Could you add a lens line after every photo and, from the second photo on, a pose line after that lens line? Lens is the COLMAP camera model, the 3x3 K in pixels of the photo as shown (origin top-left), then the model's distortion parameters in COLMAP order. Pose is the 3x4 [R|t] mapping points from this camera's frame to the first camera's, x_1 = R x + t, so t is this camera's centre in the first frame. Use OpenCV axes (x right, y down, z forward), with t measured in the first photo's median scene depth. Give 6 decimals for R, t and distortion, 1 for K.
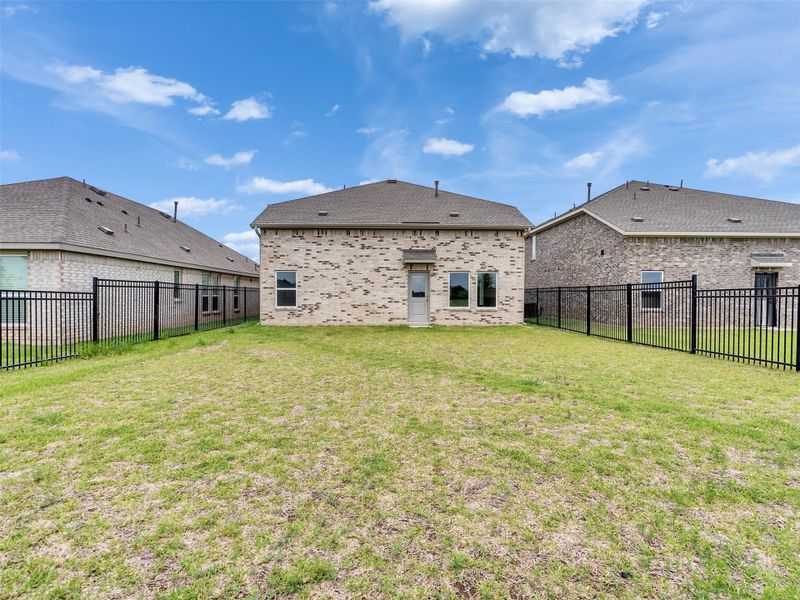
lens RADIAL K [[409.8, 0, 389.8], [0, 409.8, 299.5], [0, 0, 1]] dist [-0.004685, 0.011803]
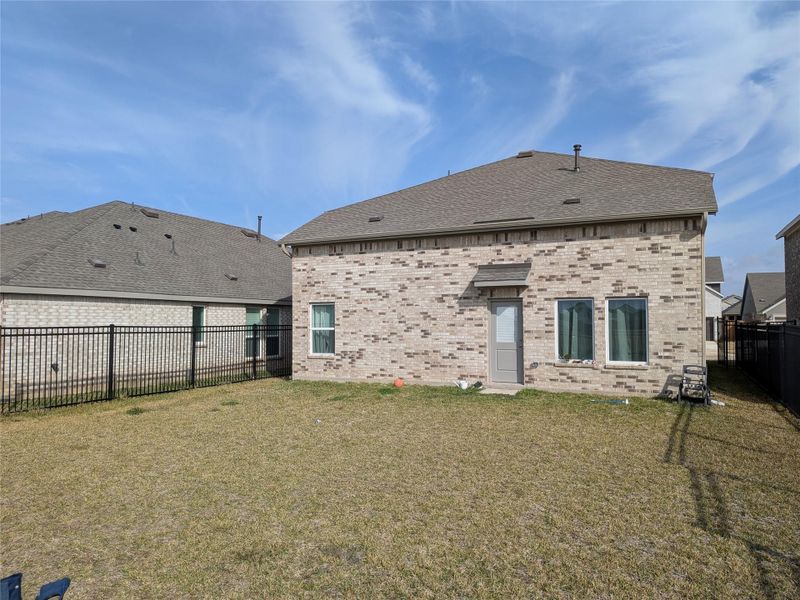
lens RADIAL K [[575.4, 0, 400.0], [0, 575.4, 300.0], [0, 0, 1]] dist [0.101718, -0.163618]
pose [[0.895319, -0.023342, -0.444814, 0.315106], [0.001776, 0.998805, -0.048838, -0.026524], [0.445422, 0.042936, 0.894290, 0.161017]]
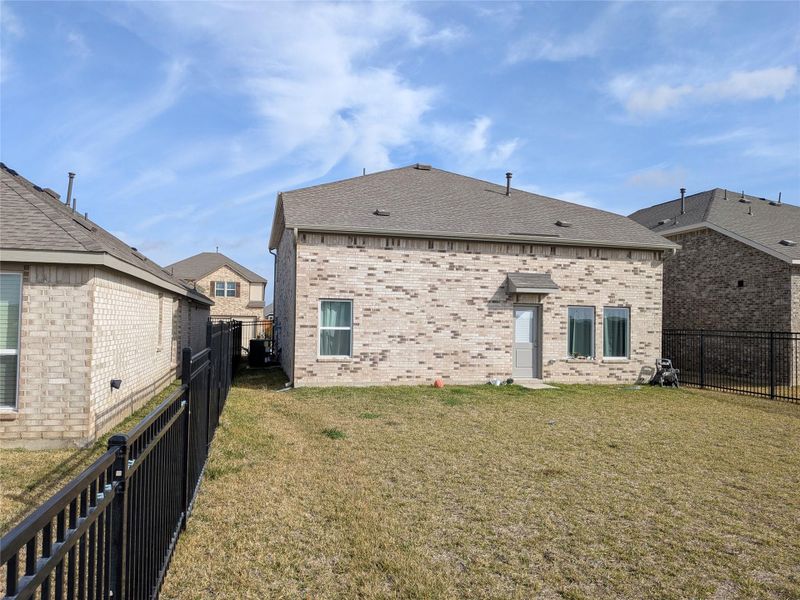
lens RADIAL K [[575.4, 0, 400.0], [0, 575.4, 300.0], [0, 0, 1]] dist [0.101718, -0.163618]
pose [[0.972747, 0.021967, 0.230826, -0.363137], [-0.011351, 0.998820, -0.047222, -0.028471], [-0.231590, 0.043315, 0.971849, 0.105360]]
